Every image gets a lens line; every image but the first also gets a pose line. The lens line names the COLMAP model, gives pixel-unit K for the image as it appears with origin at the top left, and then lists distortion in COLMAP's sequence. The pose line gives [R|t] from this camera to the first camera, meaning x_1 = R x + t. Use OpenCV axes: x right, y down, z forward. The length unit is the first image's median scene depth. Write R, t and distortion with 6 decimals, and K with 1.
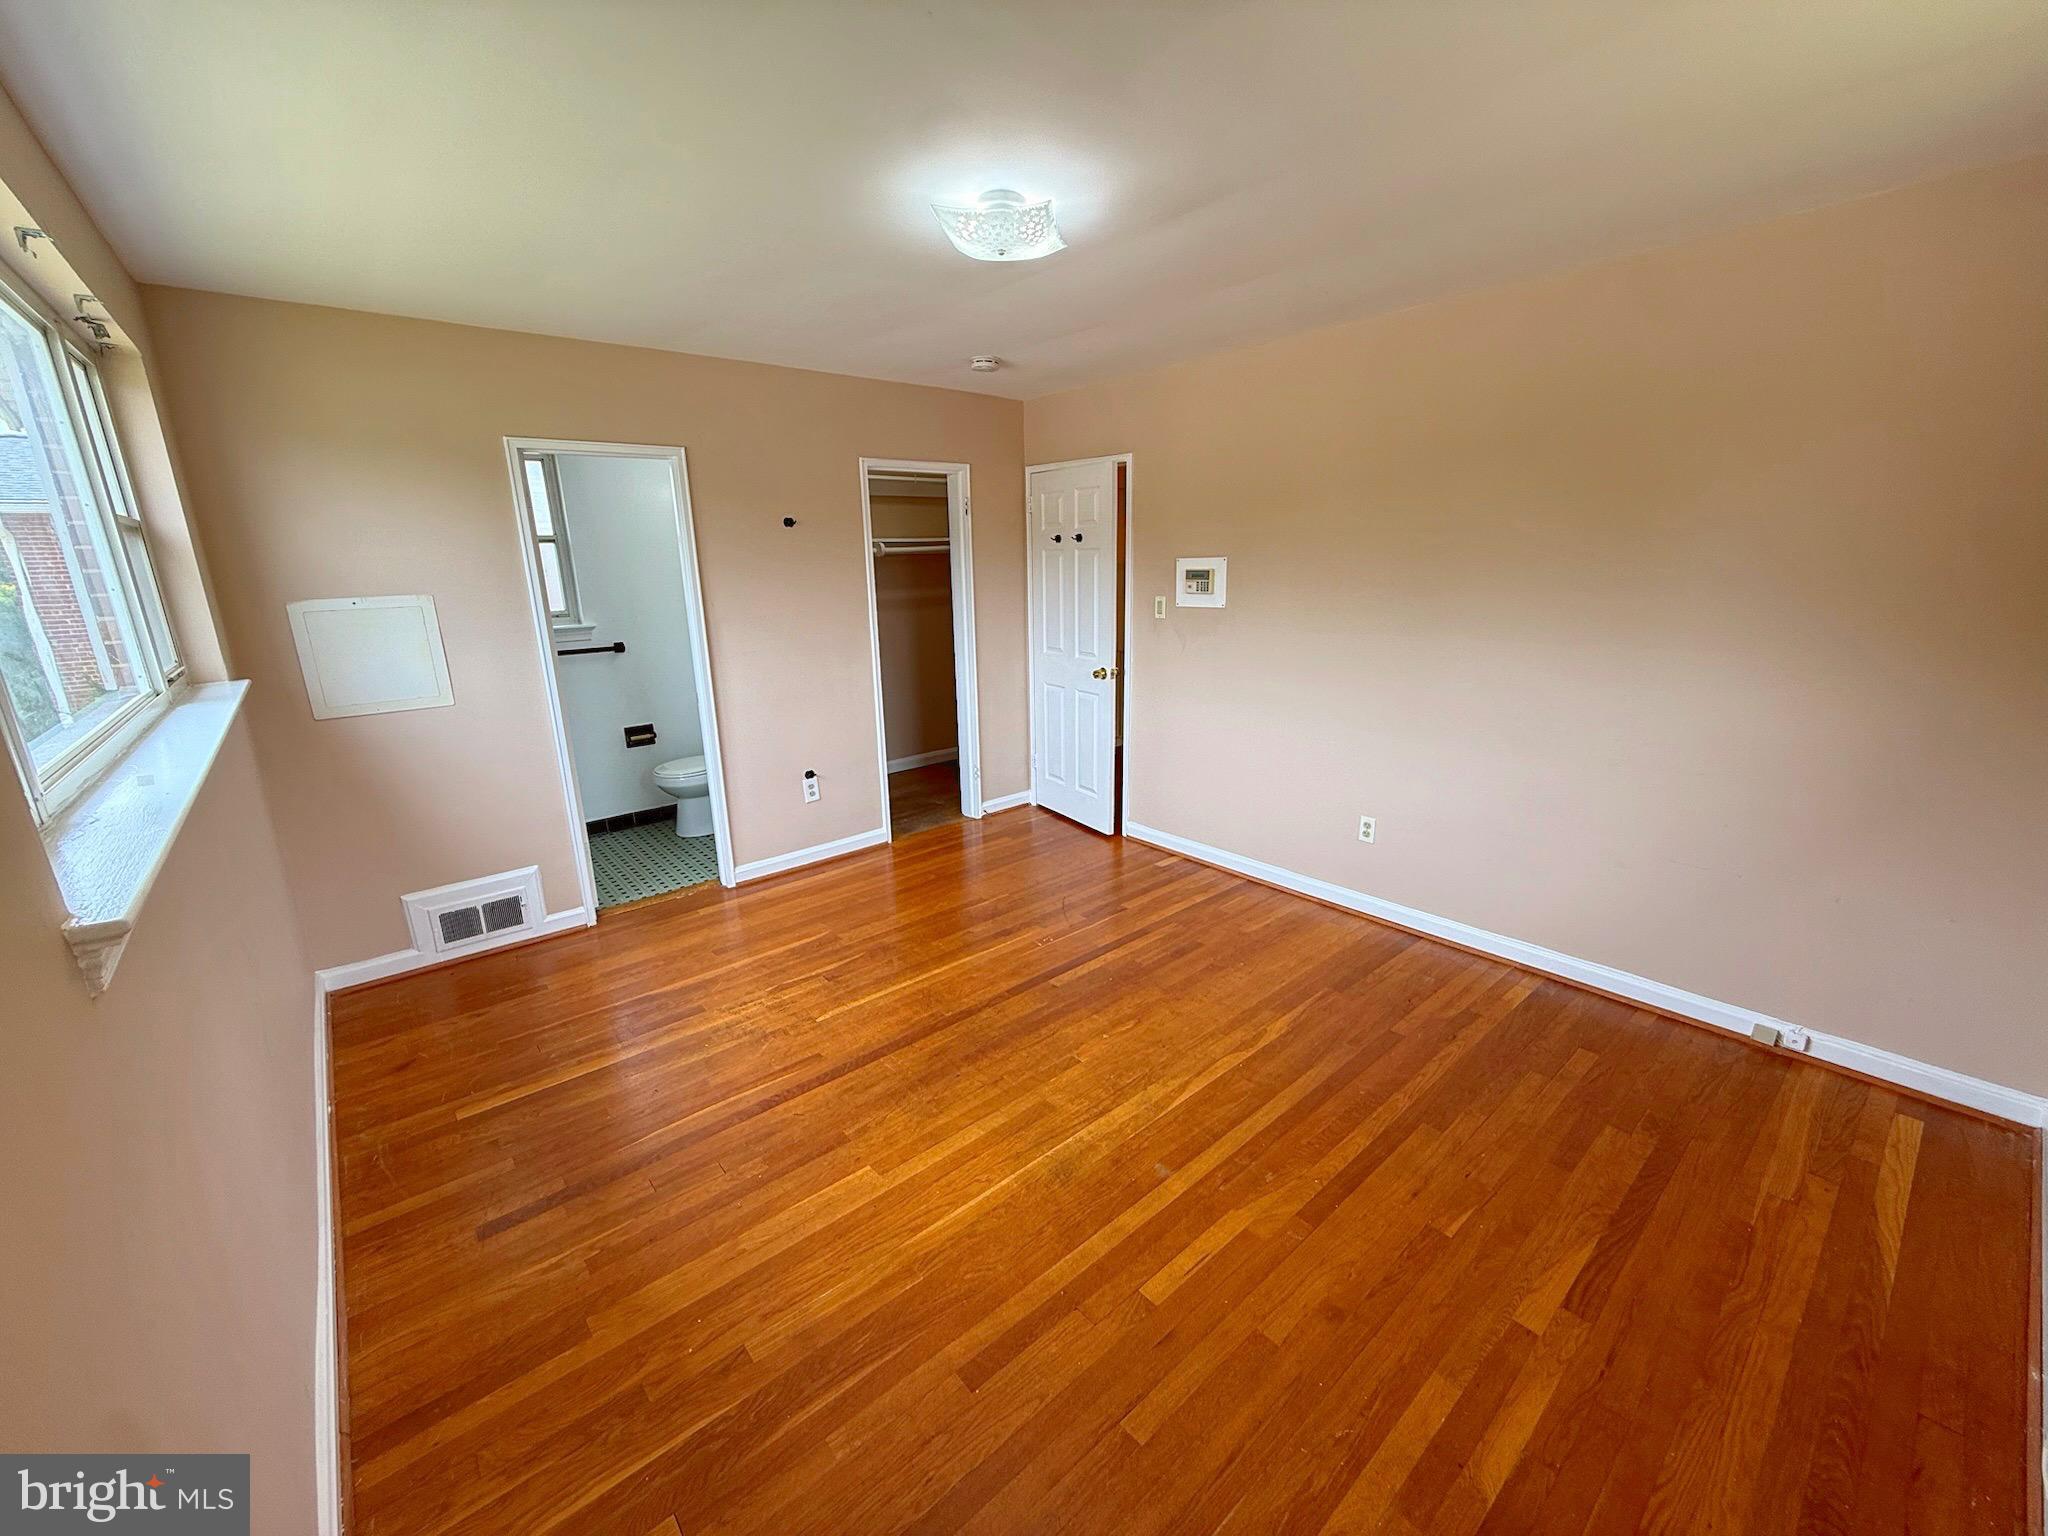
lens RADIAL K [[814.4, 0, 1031.8], [0, 814.4, 768.1], [0, 0, 1]] dist [0.001540, 0.000018]
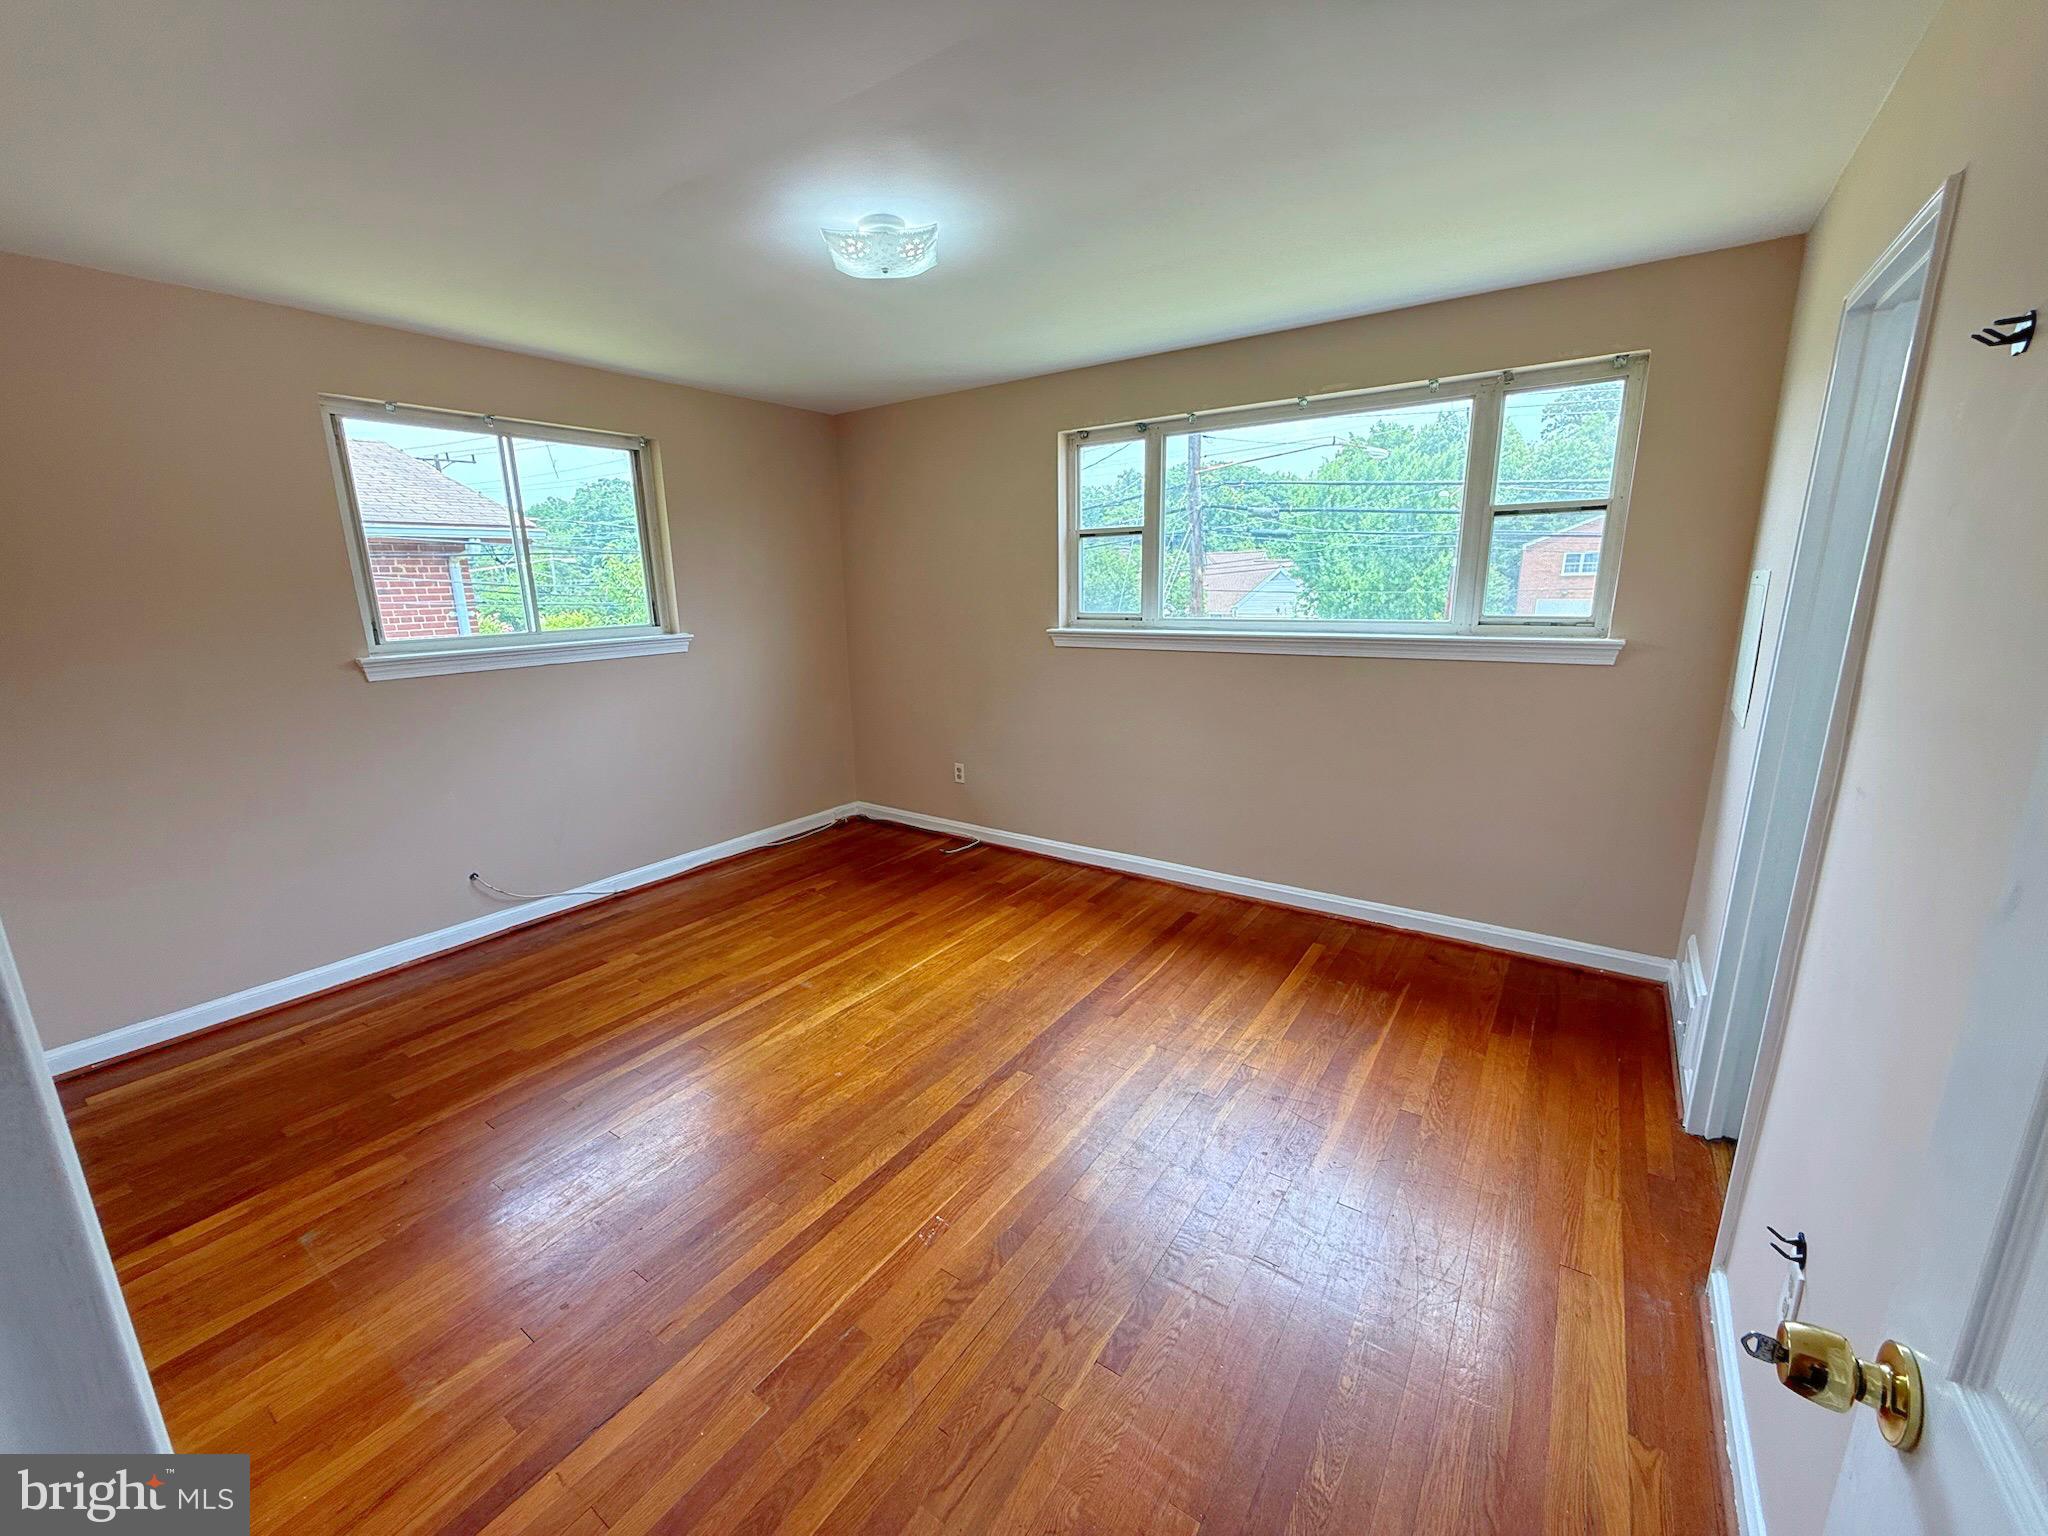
lens RADIAL K [[814.4, 0, 1013.0], [0, 814.4, 779.4], [0, 0, 1]] dist [0.001540, 0.000018]
pose [[-0.970903, 0.093391, -0.220511, 0.090389], [-0.024776, 0.876704, 0.480393, -0.524497], [0.238187, 0.471878, -0.848880, 2.127482]]
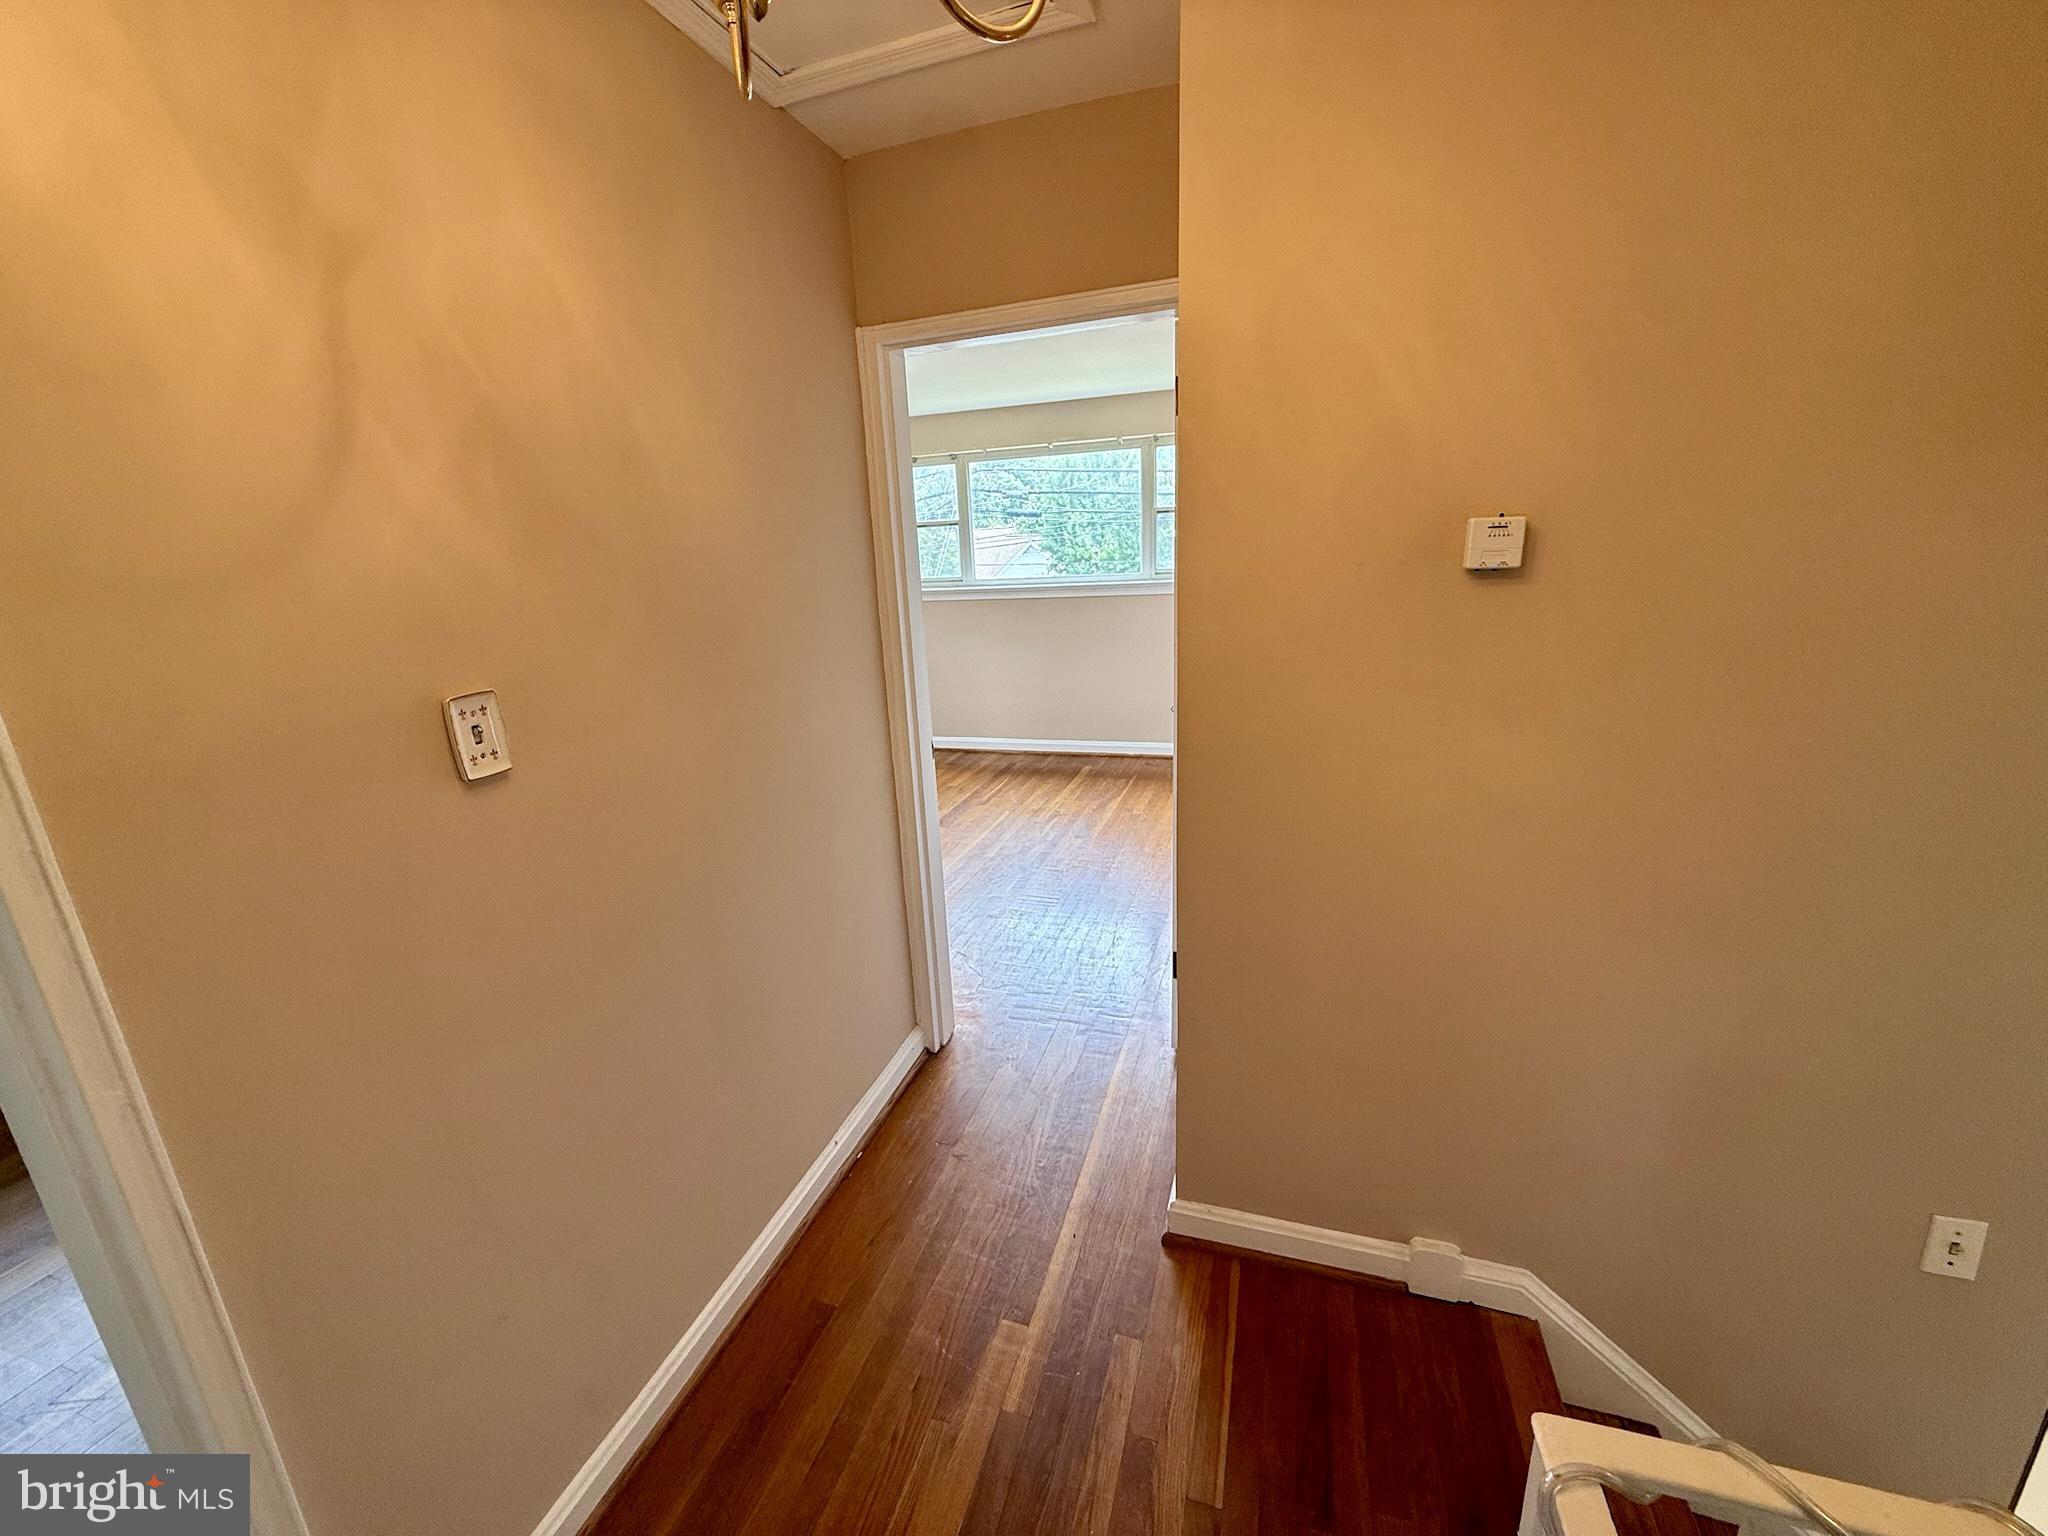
lens RADIAL K [[814.4, 0, 1011.9], [0, 814.4, 778.9], [0, 0, 1]] dist [0.001540, 0.000018]
pose [[-0.862626, 0.192670, -0.467712, 0.673098], [-0.071593, 0.868811, 0.489941, -0.764370], [0.500750, 0.456121, -0.735665, 2.939428]]
